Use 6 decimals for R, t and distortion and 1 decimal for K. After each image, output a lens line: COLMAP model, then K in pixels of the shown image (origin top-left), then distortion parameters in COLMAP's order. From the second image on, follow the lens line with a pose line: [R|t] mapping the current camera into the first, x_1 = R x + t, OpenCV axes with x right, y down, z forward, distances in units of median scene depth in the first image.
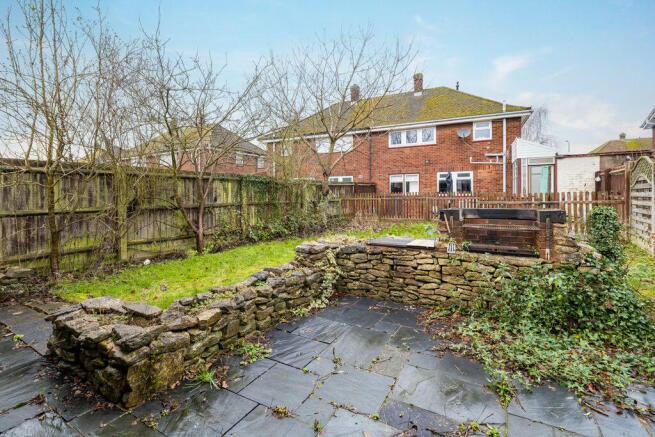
lens RADIAL K [[299.2, 0, 326.6], [0, 299.2, 217.5], [0, 0, 1]] dist [0.002307, -0.000417]
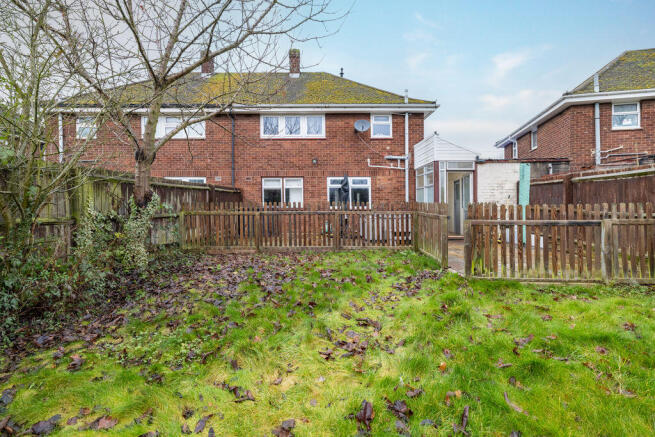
lens RADIAL K [[299.2, 0, 315.0], [0, 299.2, 222.4], [0, 0, 1]] dist [0.002307, -0.000417]
pose [[0.906266, -0.008852, 0.422615, 0.031286], [0.019934, 0.999563, -0.021809, -0.024660], [-0.422238, 0.028189, 0.906047, 0.369319]]
